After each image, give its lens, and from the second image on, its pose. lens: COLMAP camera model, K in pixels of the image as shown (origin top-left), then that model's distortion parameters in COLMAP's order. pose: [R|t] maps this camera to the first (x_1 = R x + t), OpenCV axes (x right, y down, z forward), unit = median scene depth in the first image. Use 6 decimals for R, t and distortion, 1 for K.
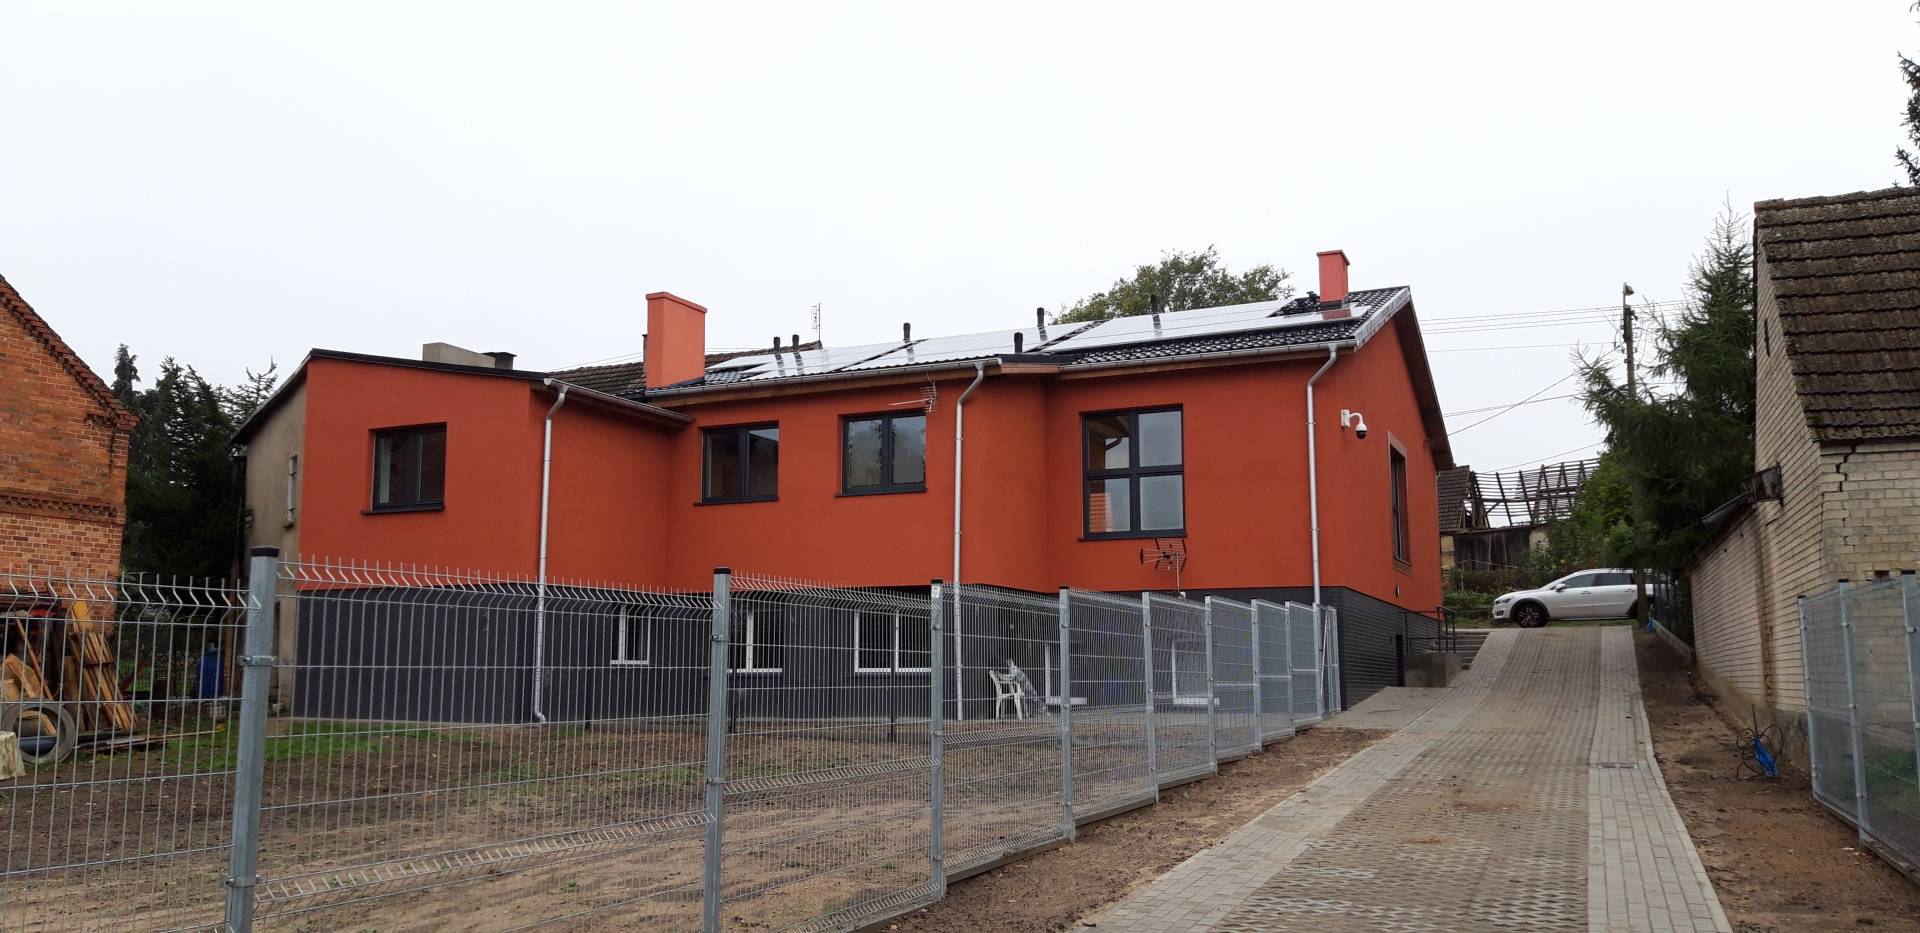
lens RADIAL K [[1444.4, 0, 957.0], [0, 1444.4, 495.2], [0, 0, 1]] dist [0.063704, -0.003271]
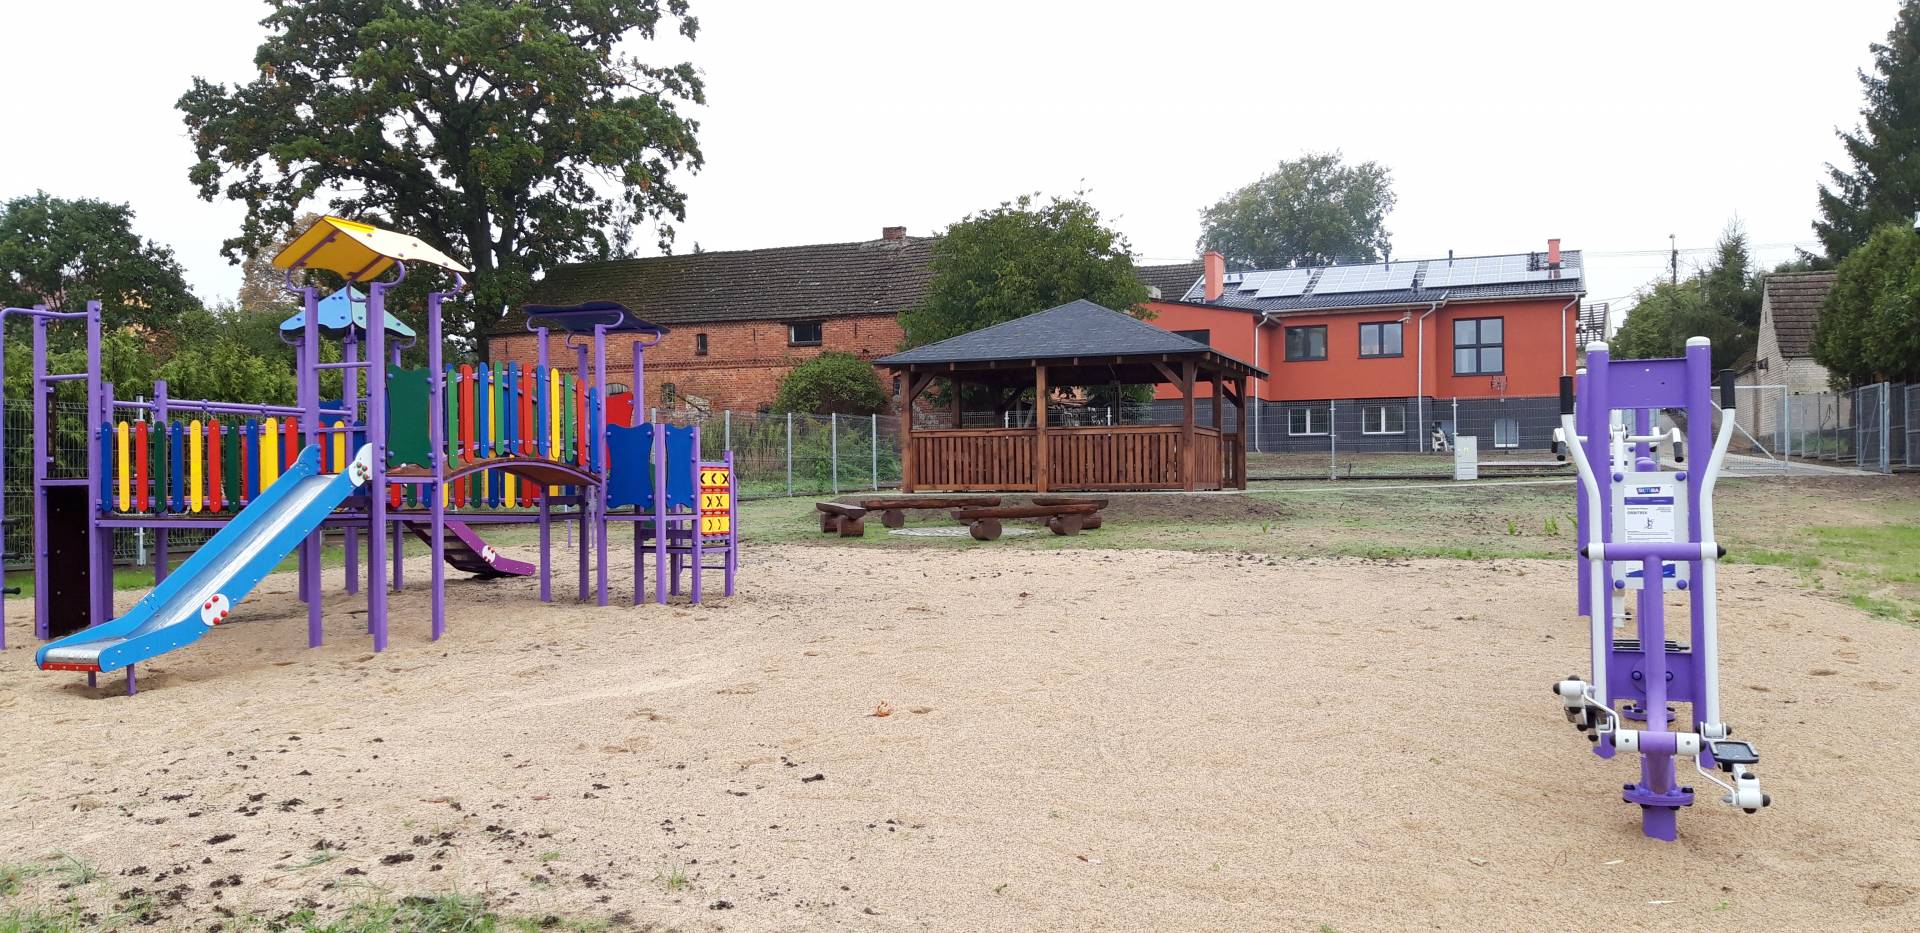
lens RADIAL K [[1455.8, 0, 921.3], [0, 1455.8, 465.8], [0, 0, 1]] dist [0.074163, -0.128937]
pose [[0.999432, -0.006969, 0.032970, -0.833646], [0.003139, 0.993382, 0.114816, -0.097105], [-0.033552, -0.114647, 0.992840, -1.285602]]
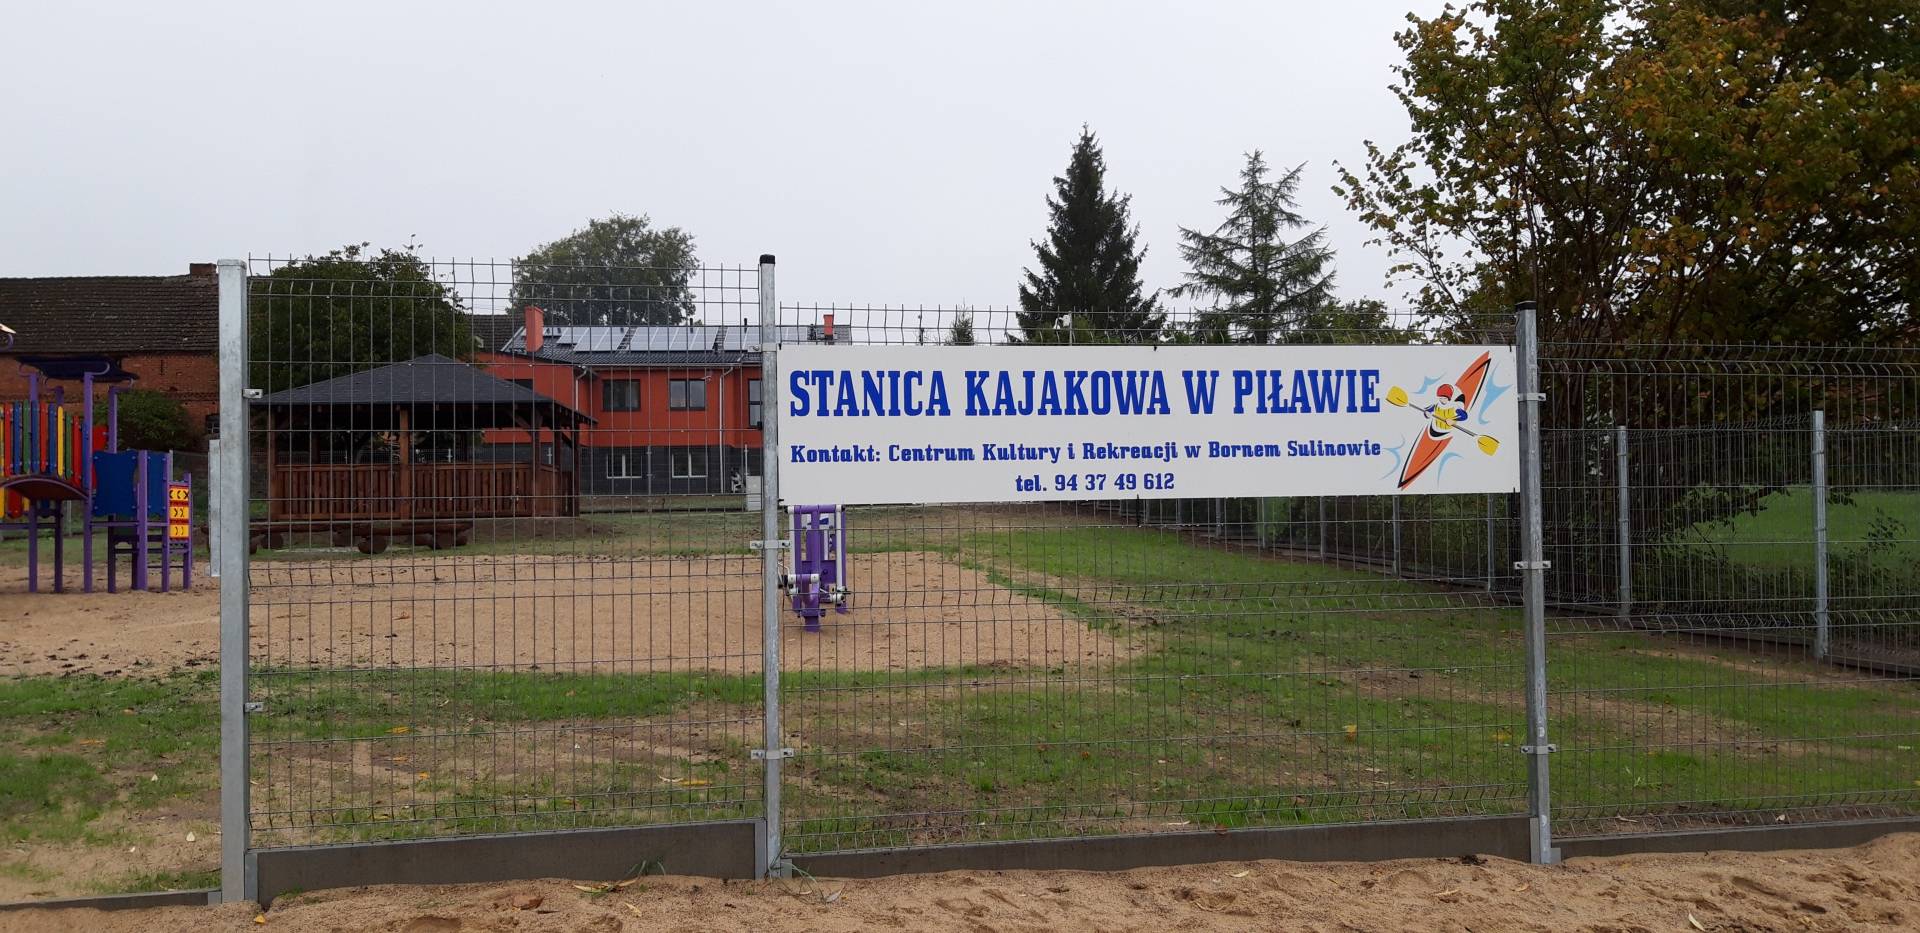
lens RADIAL K [[1444.4, 0, 957.0], [0, 1444.4, 495.2], [0, 0, 1]] dist [0.063704, -0.003271]
pose [[0.867046, -0.008576, 0.498154, -0.889995], [-0.042992, 0.994835, 0.091954, -0.105256], [-0.496370, -0.101145, 0.862199, -1.441943]]
